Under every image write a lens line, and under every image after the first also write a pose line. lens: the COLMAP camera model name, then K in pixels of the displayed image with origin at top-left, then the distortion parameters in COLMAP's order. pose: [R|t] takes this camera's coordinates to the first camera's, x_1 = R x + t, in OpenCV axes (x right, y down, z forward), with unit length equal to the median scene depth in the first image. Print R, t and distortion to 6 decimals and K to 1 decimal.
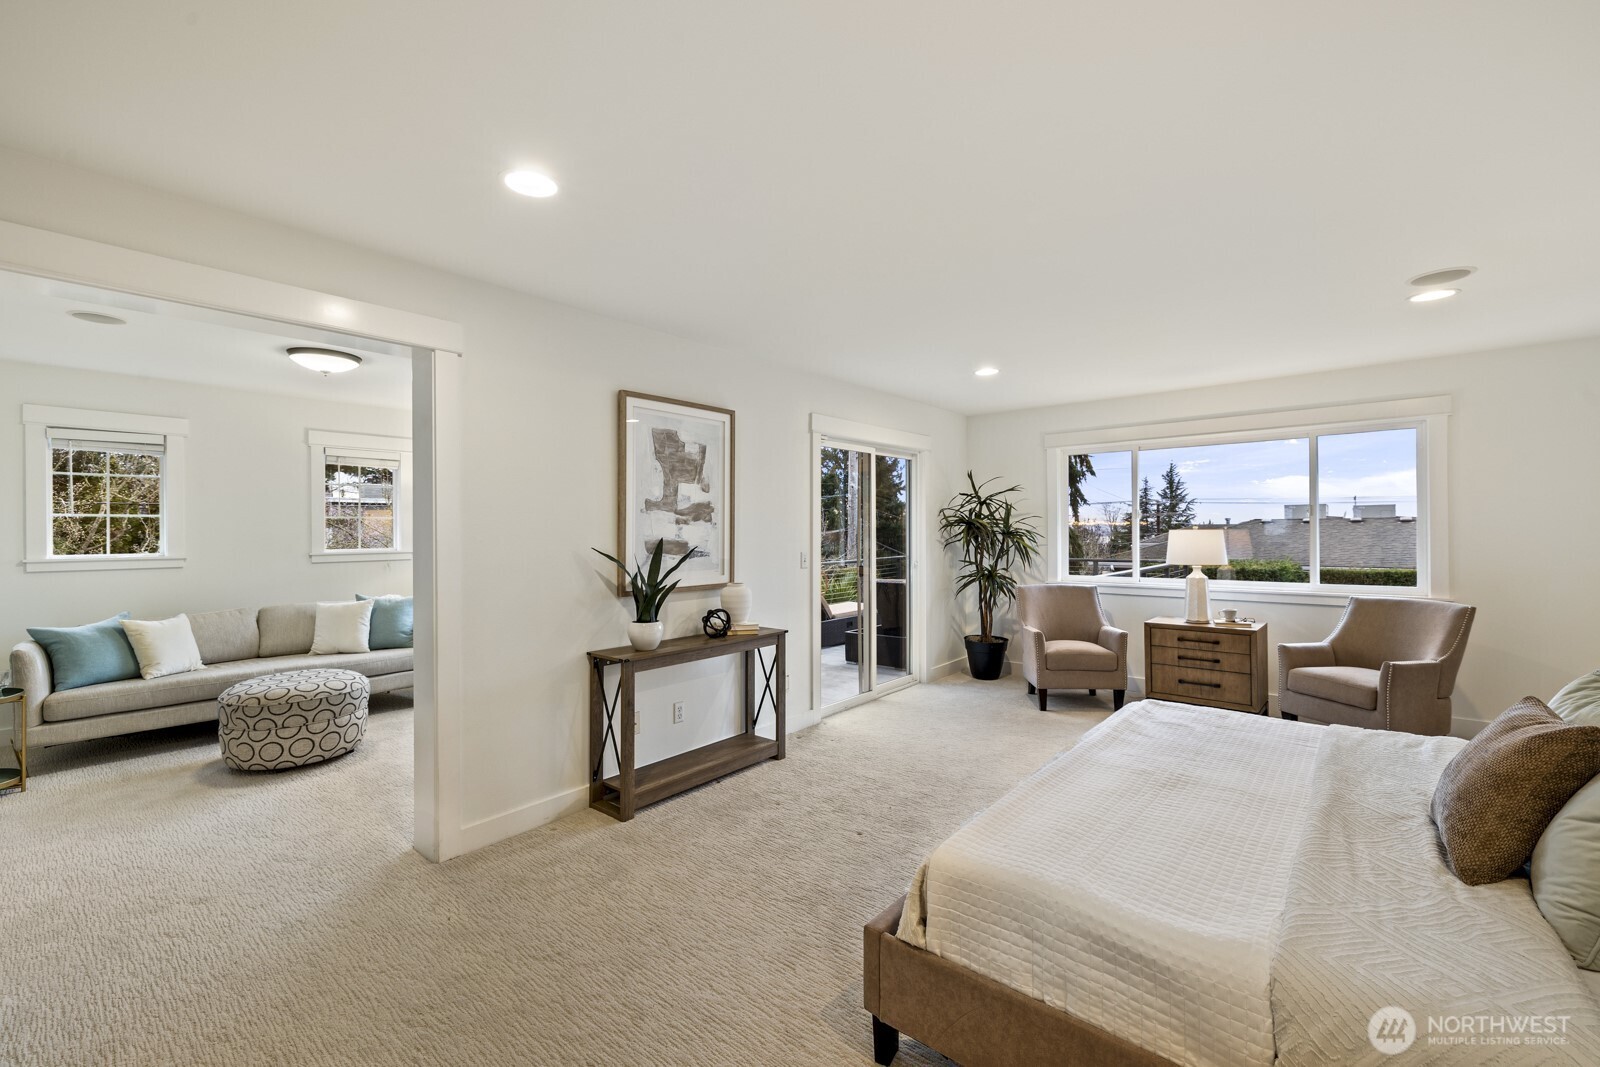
lens RADIAL K [[679.7, 0, 808.5], [0, 679.7, 535.9], [0, 0, 1]] dist [-0.000091, 0.000308]
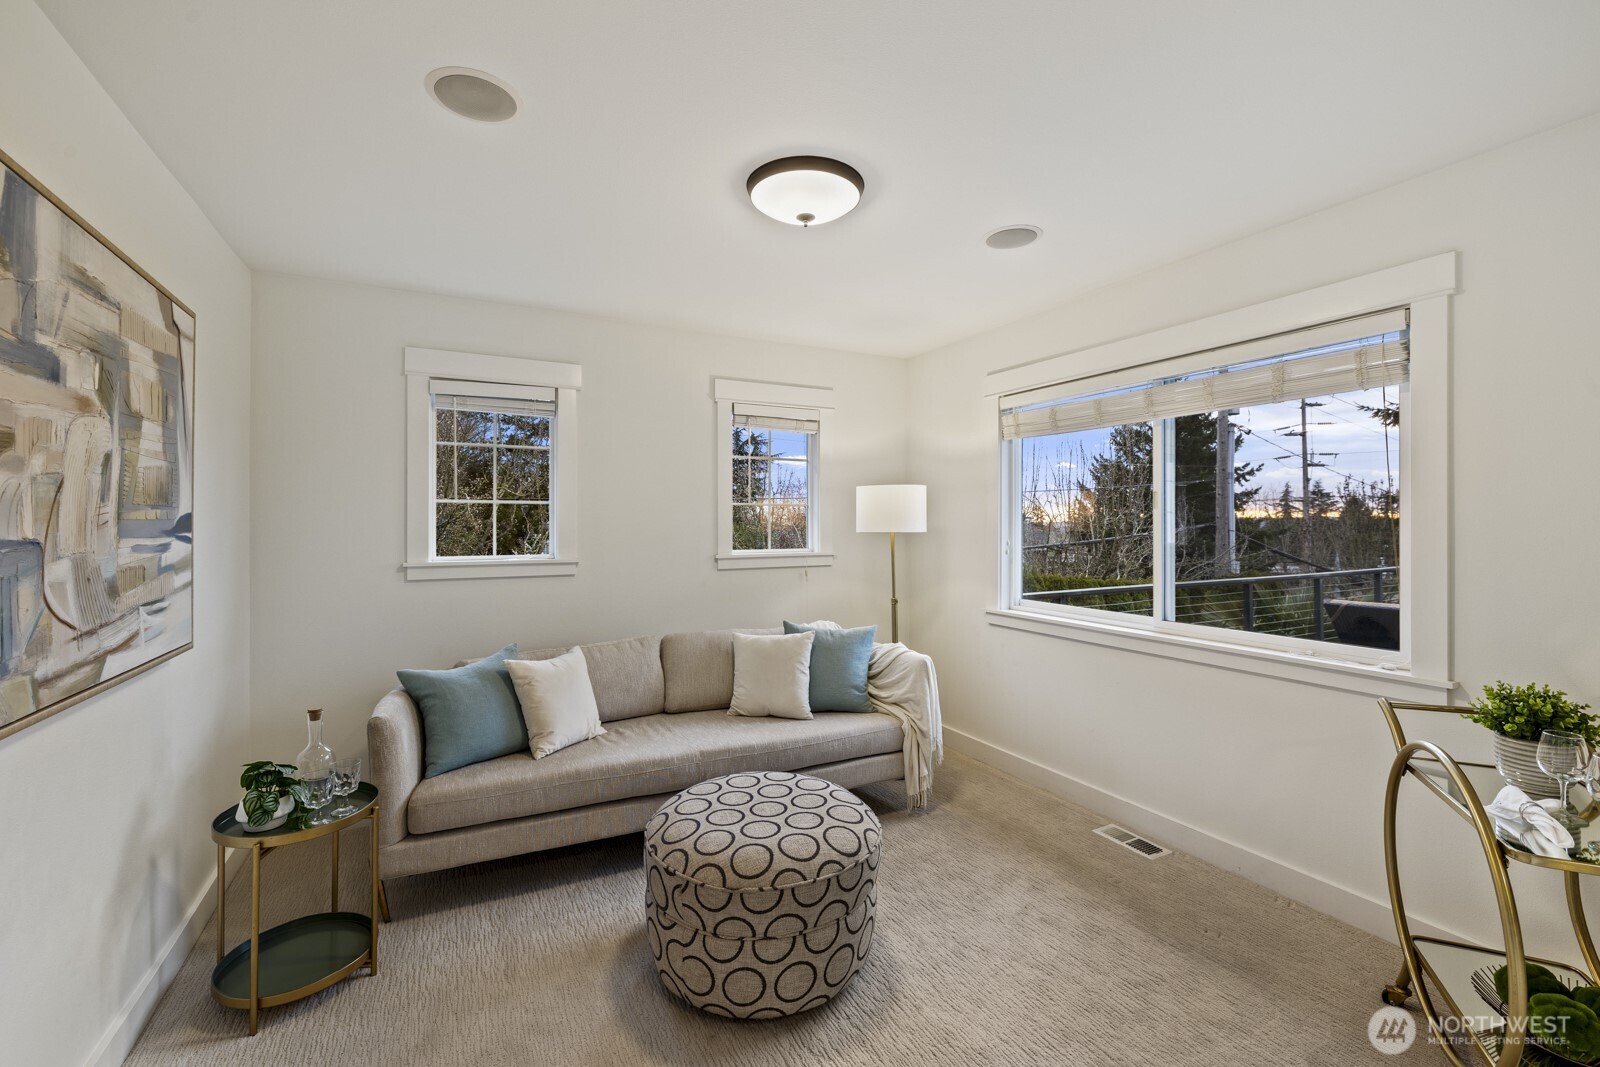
lens RADIAL K [[679.7, 0, 795.4], [0, 679.7, 526.7], [0, 0, 1]] dist [-0.000091, 0.000308]
pose [[0.922385, -0.001434, -0.386268, -0.505963], [-0.001349, 0.999975, -0.006934, 0.000935], [0.386269, 0.006916, 0.922360, 0.507104]]
